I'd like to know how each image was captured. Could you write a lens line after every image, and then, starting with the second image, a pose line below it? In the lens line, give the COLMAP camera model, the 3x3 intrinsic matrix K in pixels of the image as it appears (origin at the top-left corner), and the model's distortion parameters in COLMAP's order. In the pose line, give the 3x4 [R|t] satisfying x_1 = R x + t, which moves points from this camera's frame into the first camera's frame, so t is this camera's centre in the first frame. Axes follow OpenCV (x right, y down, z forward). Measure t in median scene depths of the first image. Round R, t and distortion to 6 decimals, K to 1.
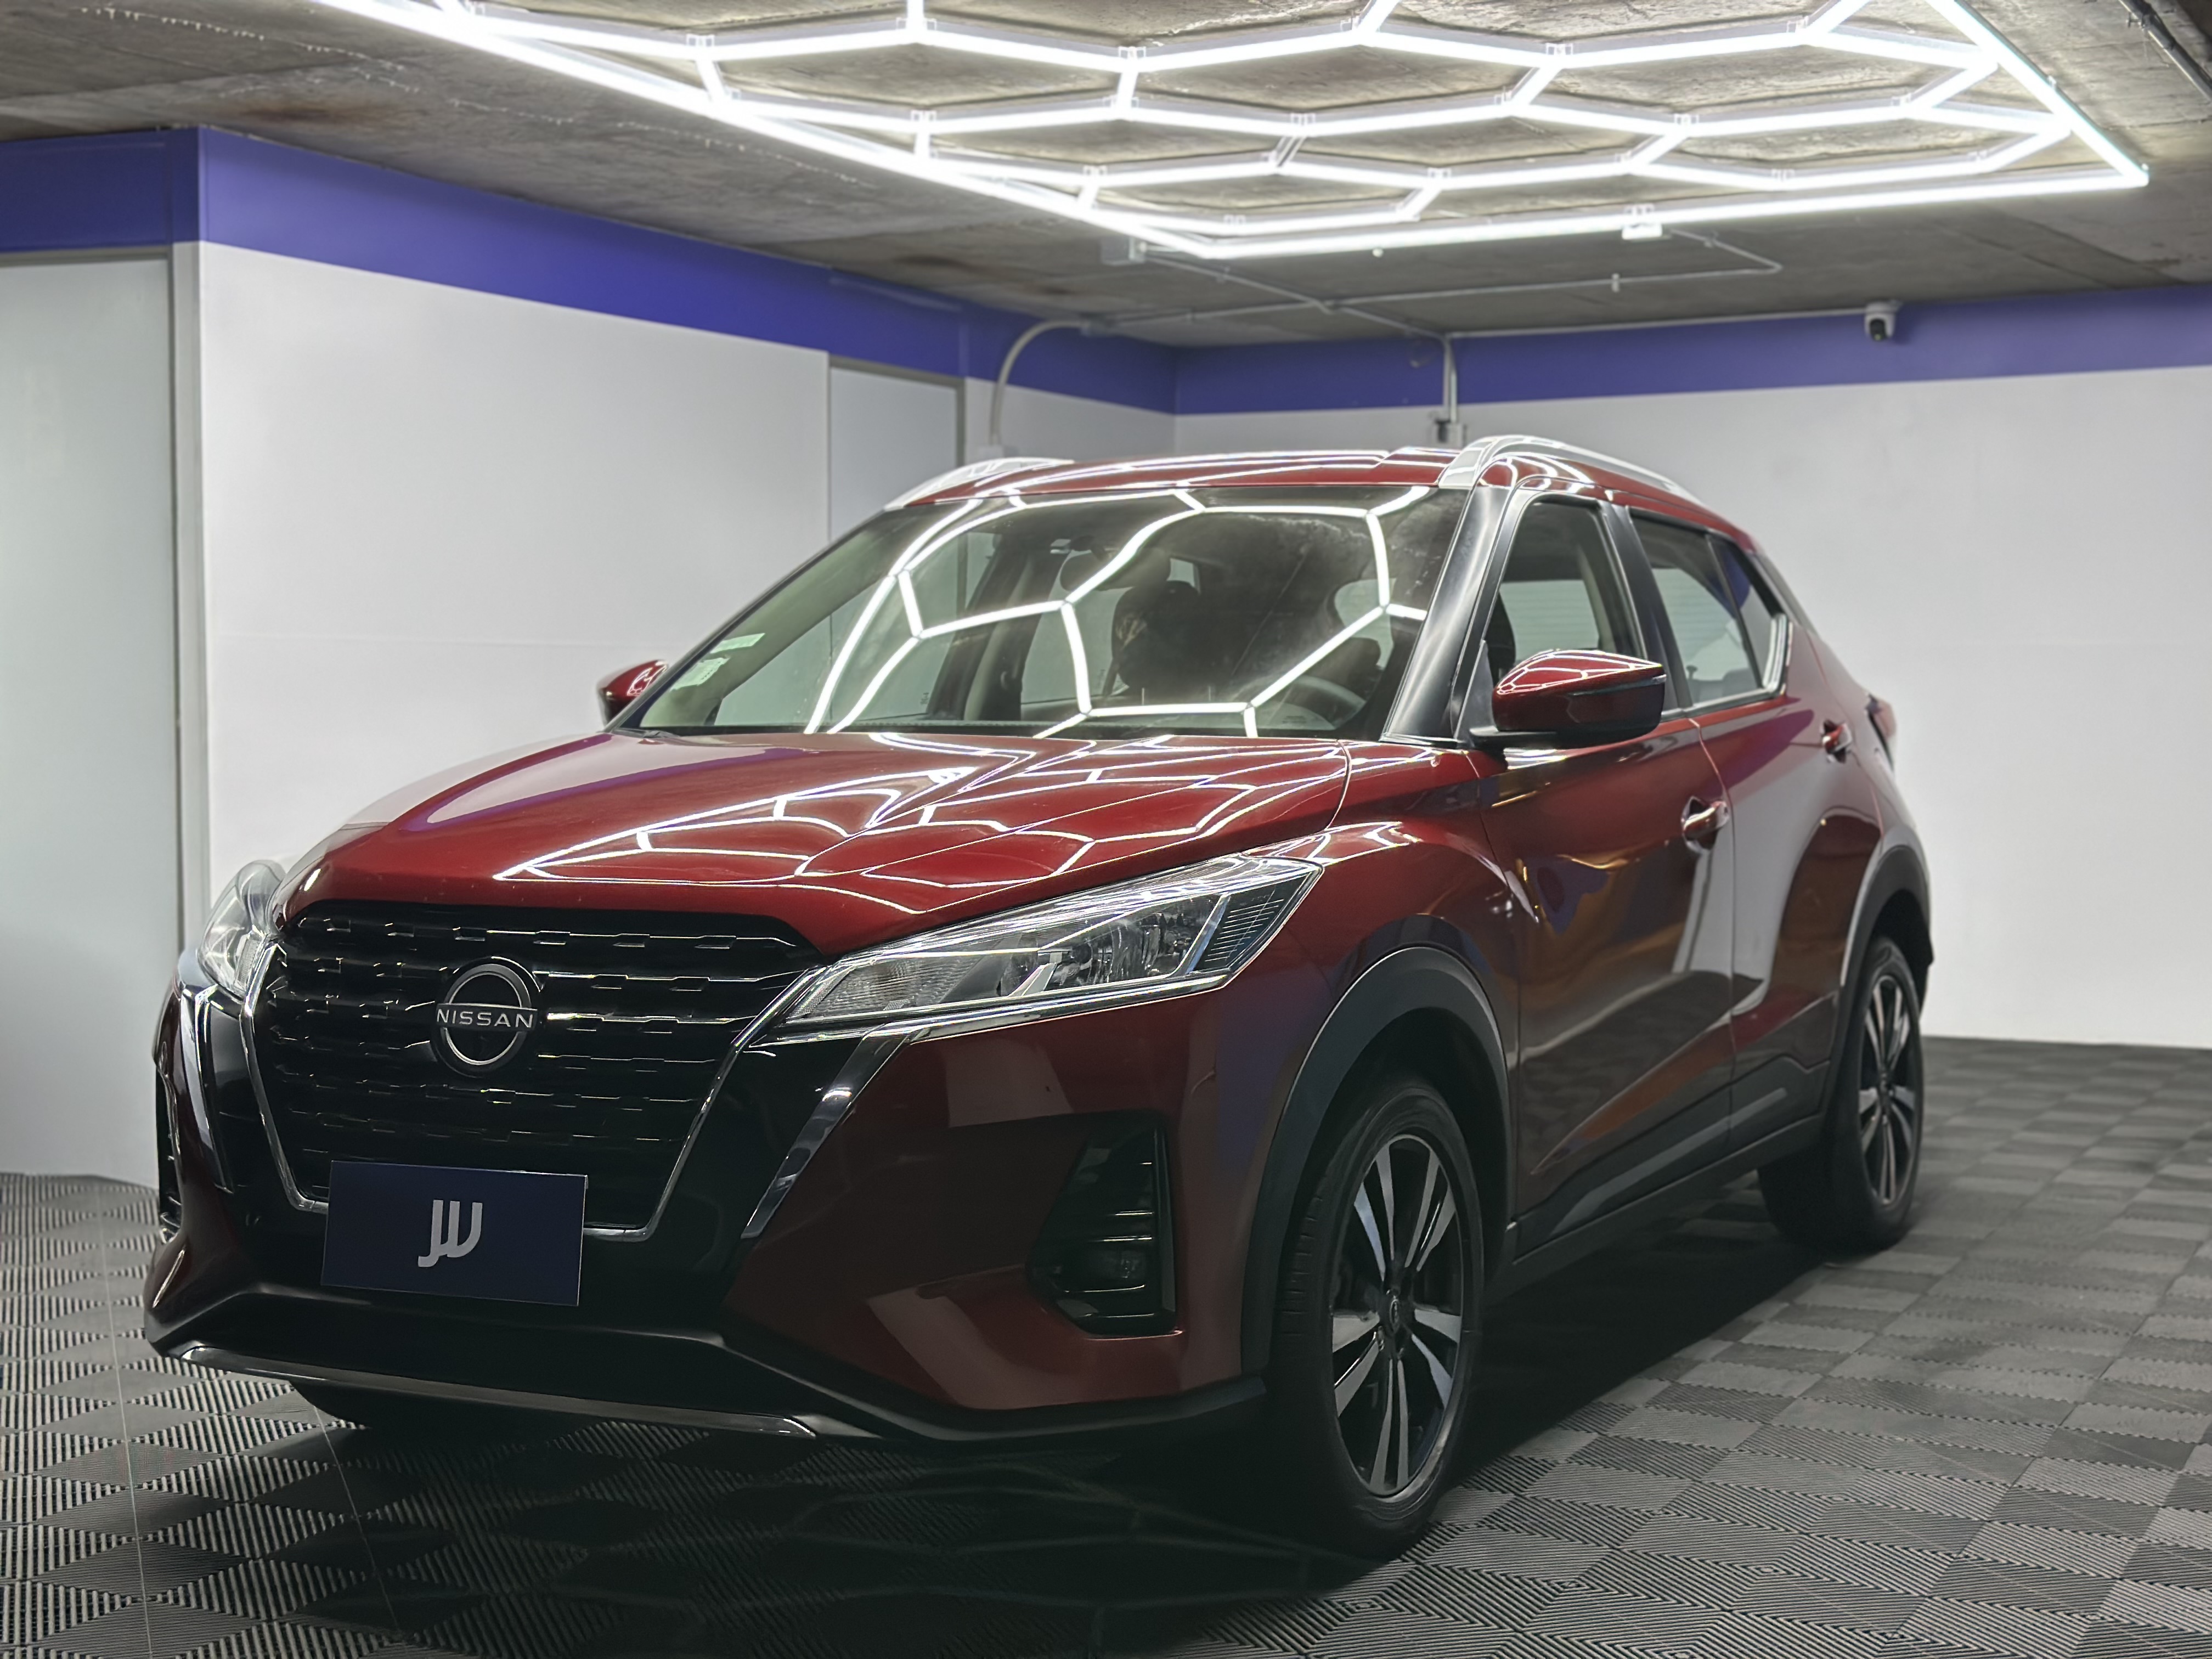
lens RADIAL K [[3066.5, 0, 1106.0], [0, 3066.5, 829.5], [0, 0, 1]] dist [0.291542, -0.720680]
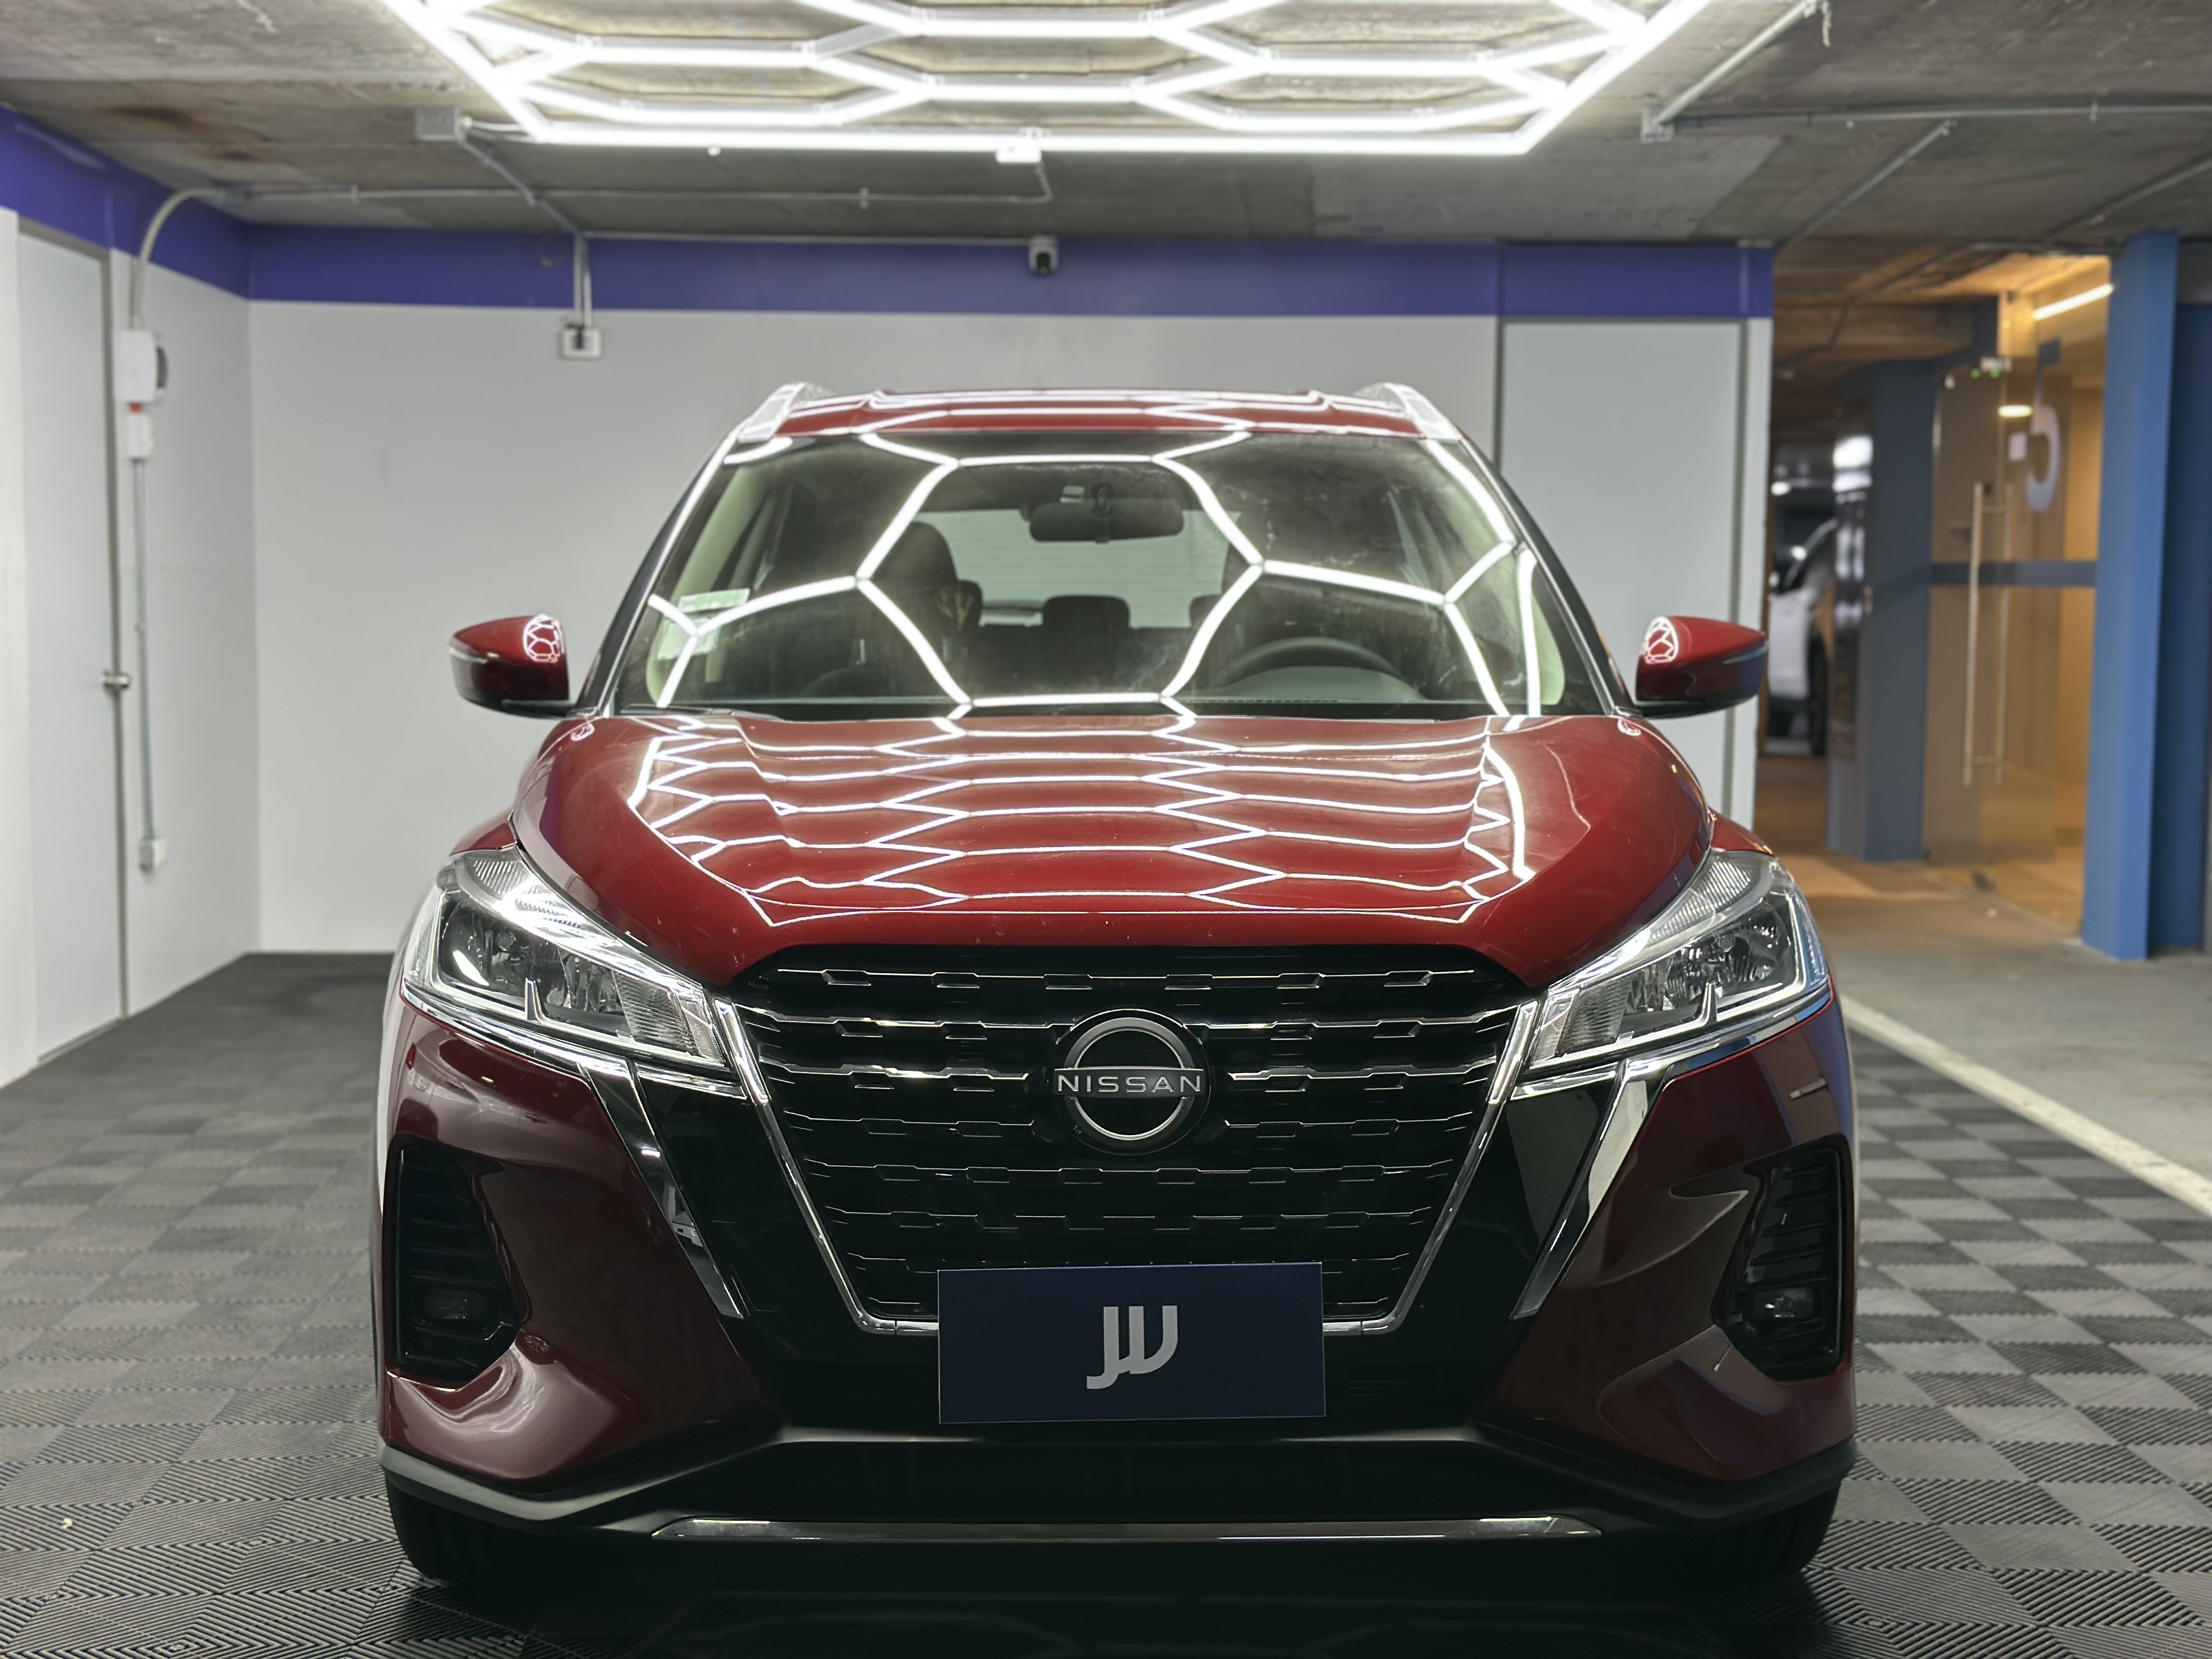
lens RADIAL K [[3066.5, 0, 1106.0], [0, 3066.5, 829.5], [0, 0, 1]] dist [0.291542, -0.720680]
pose [[0.878254, -0.035998, 0.476838, -0.303965], [0.019815, 0.999046, 0.038926, -0.020156], [-0.477784, -0.024738, 0.878129, 0.141777]]
